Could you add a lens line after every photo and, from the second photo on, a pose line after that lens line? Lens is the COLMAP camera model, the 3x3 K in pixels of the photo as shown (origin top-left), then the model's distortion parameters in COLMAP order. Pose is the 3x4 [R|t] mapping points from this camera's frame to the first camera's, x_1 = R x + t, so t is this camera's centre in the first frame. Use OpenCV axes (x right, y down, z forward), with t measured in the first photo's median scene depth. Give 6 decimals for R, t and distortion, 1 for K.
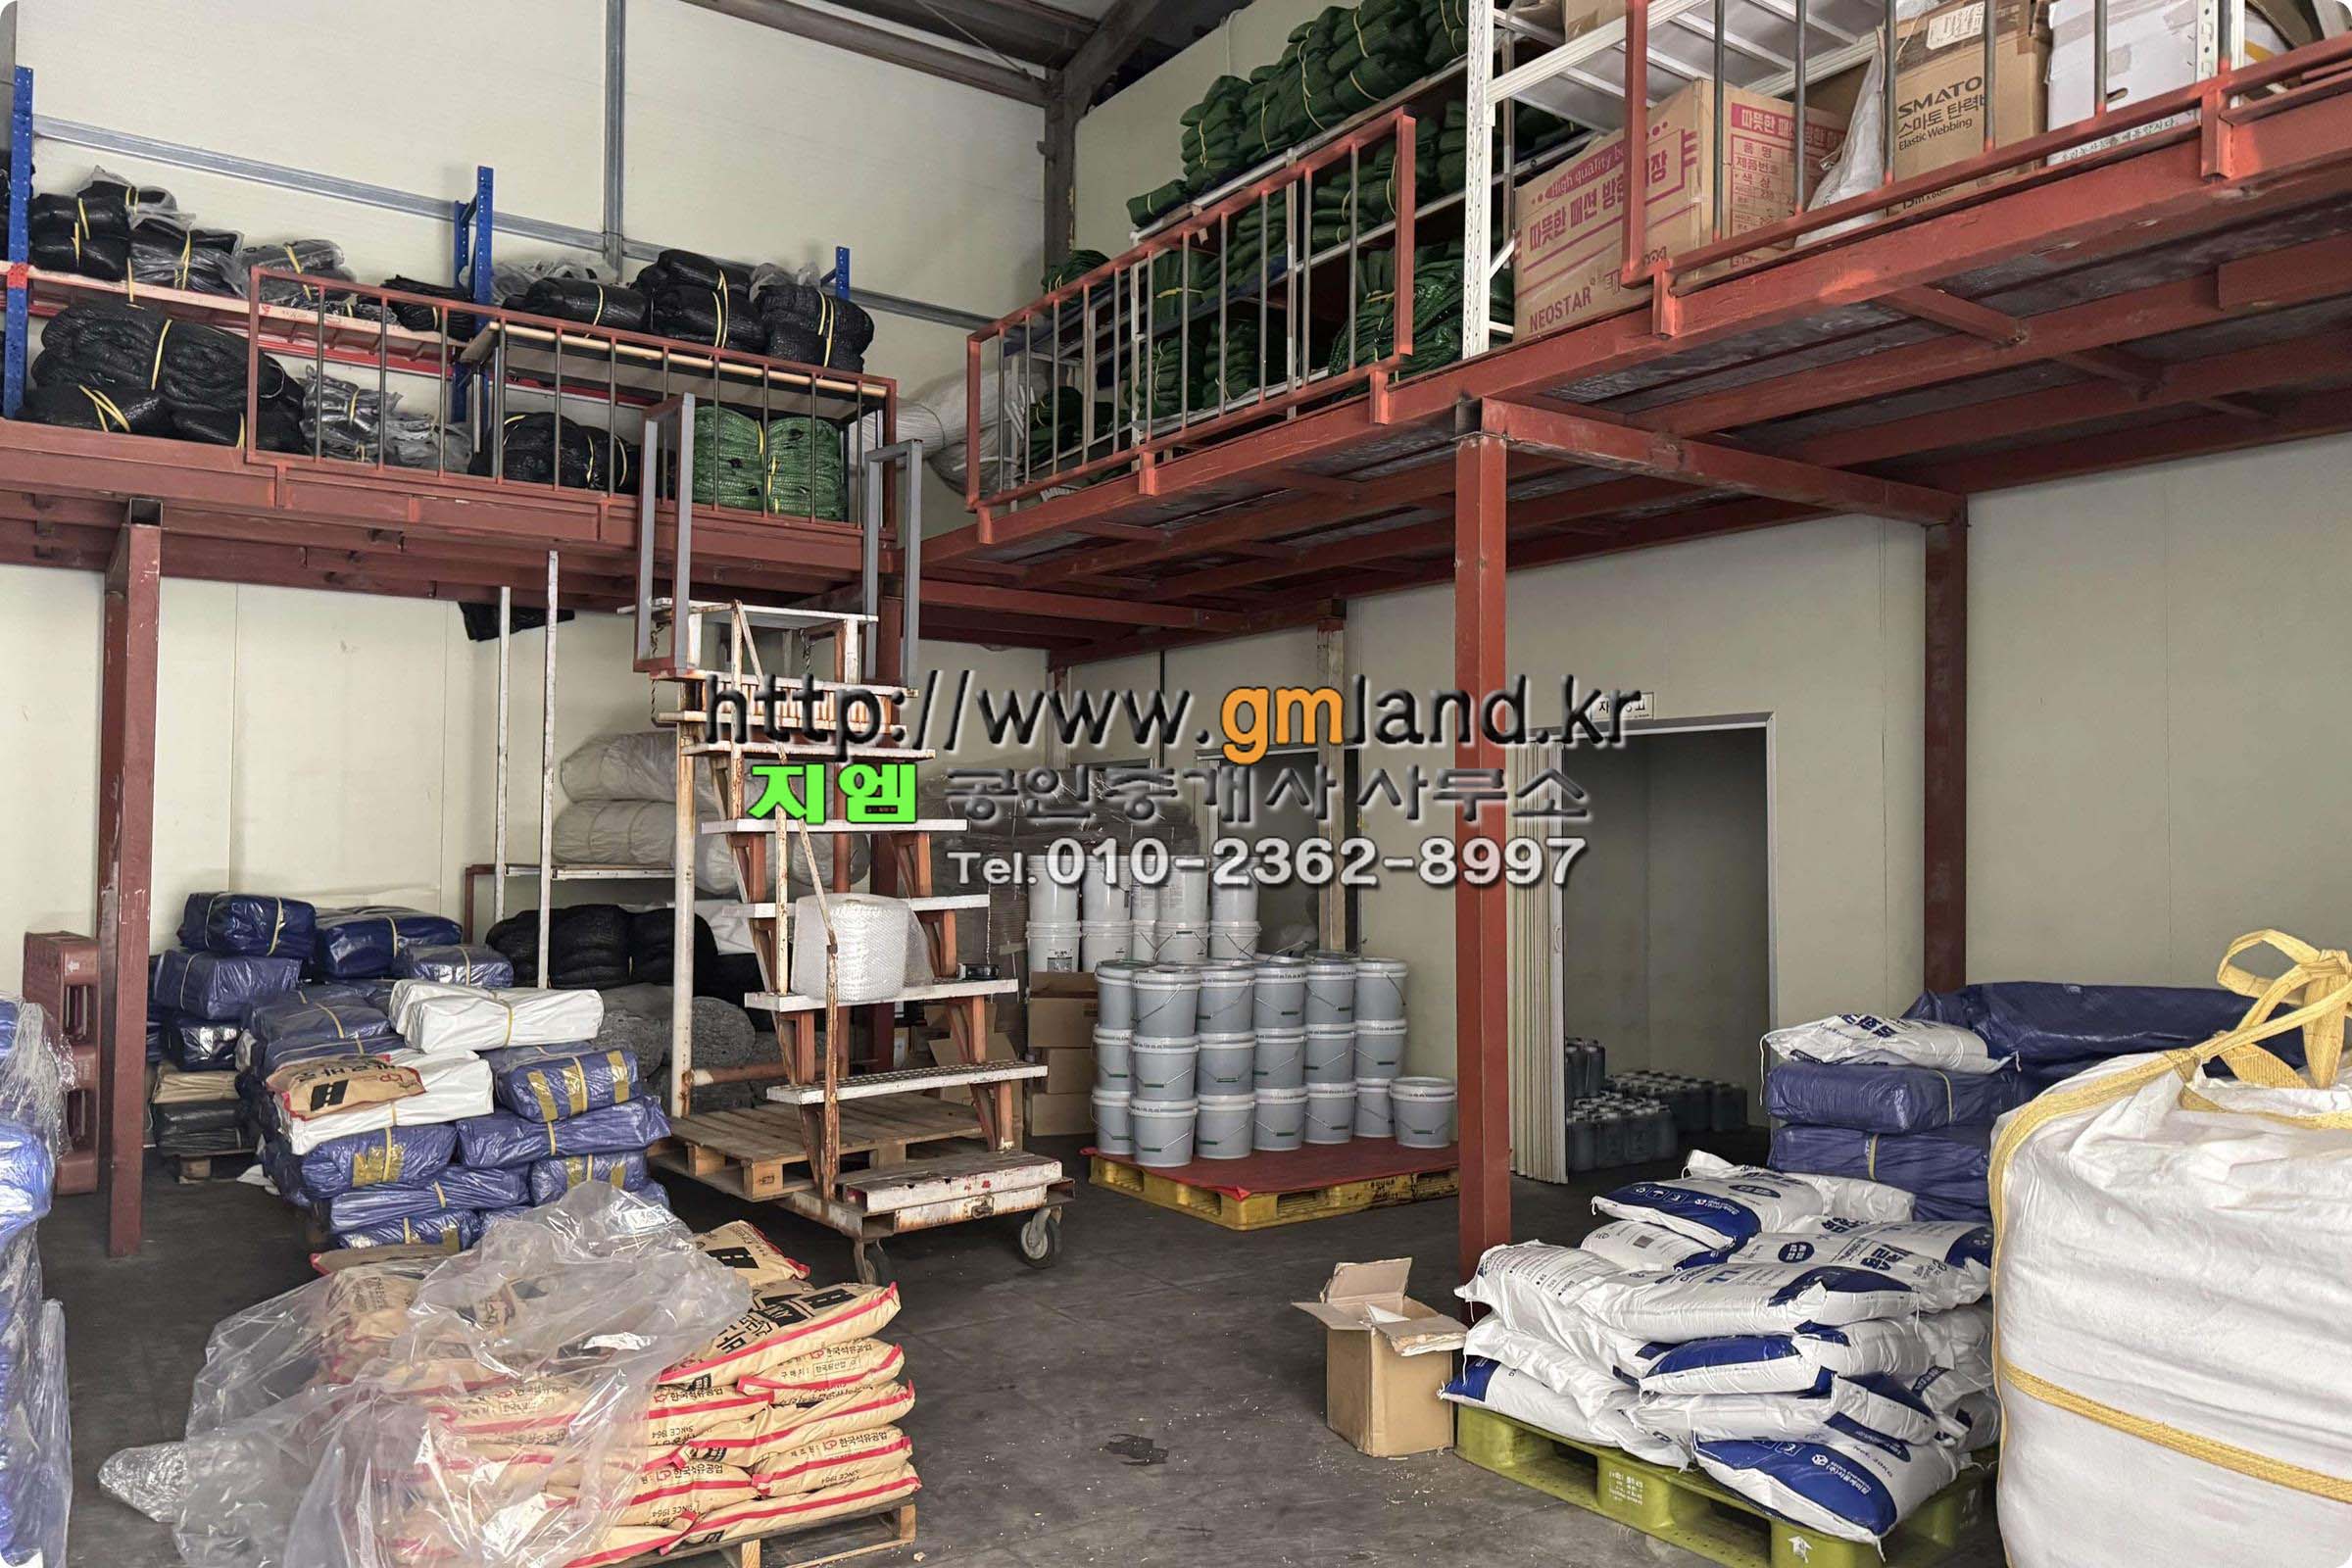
lens RADIAL K [[1659.0, 0, 1178.2], [0, 1659.0, 774.5], [0, 0, 1]] dist [0.026927, -0.027167]
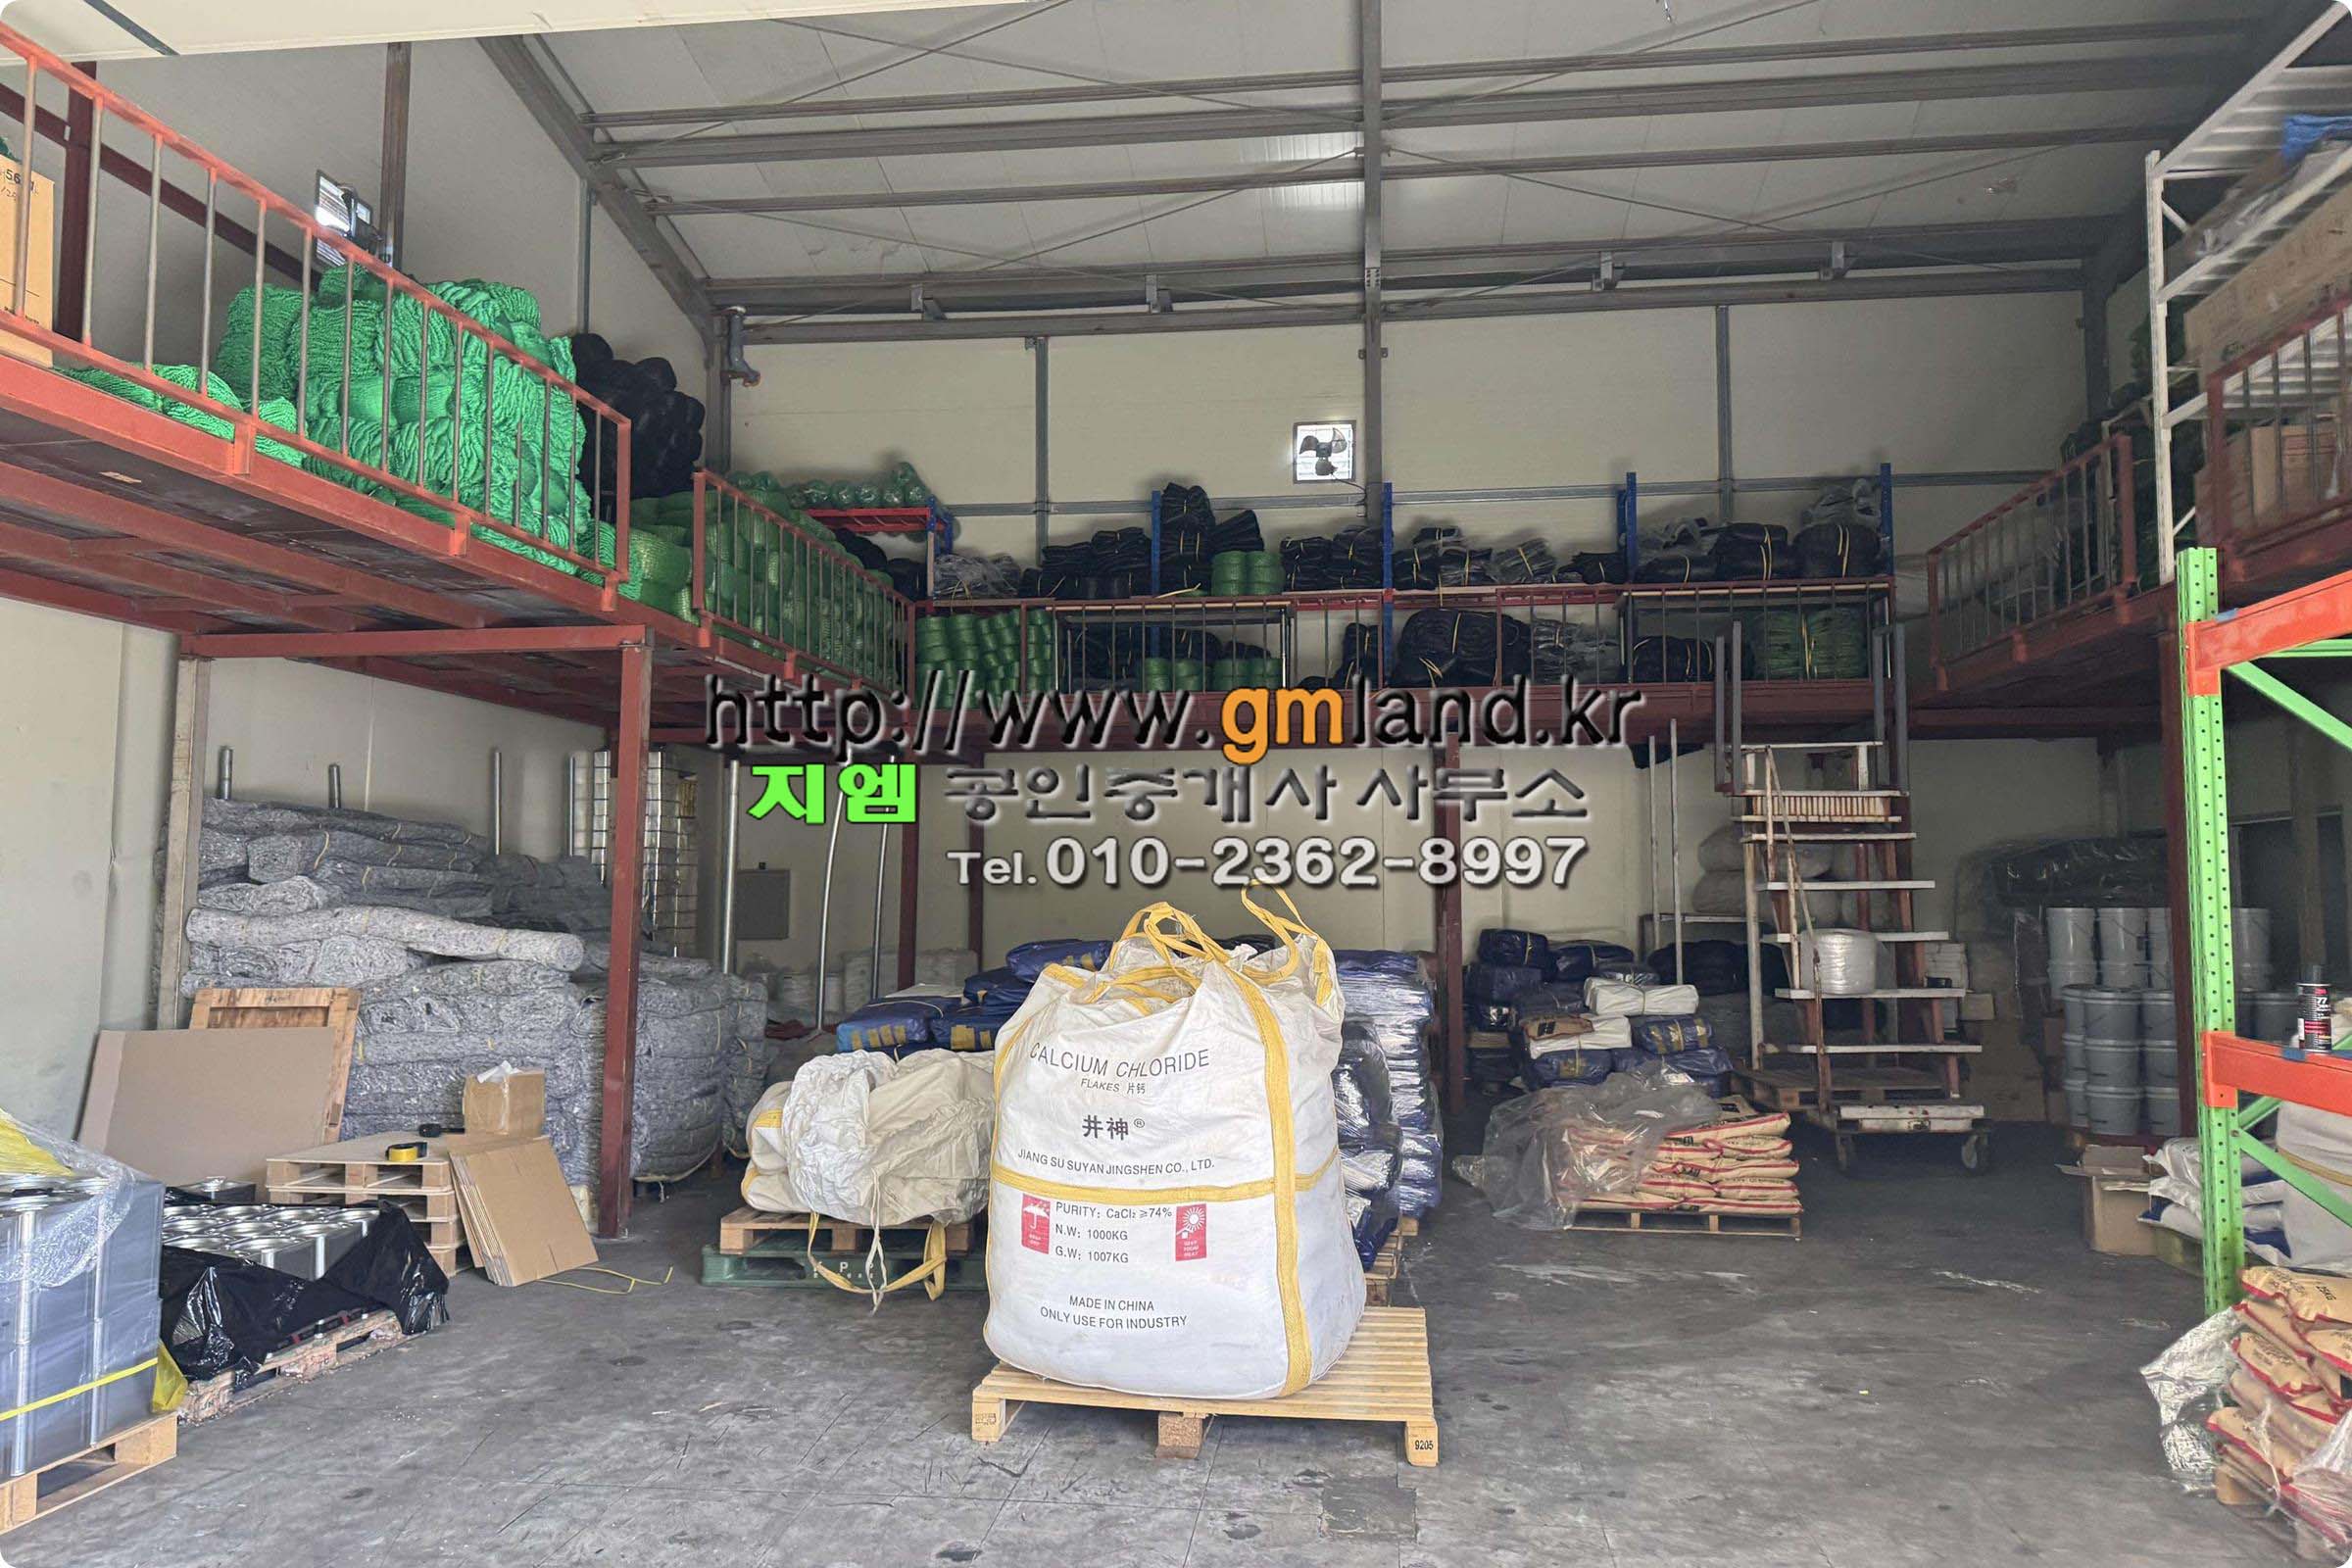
lens RADIAL K [[1659.0, 0, 1176.1], [0, 1659.0, 761.5], [0, 0, 1]] dist [0.026927, -0.027167]
pose [[0.750549, -0.058986, -0.658176, 0.360871], [0.025507, 0.997852, -0.060342, -0.006858], [0.660322, 0.028502, 0.750442, -0.583559]]
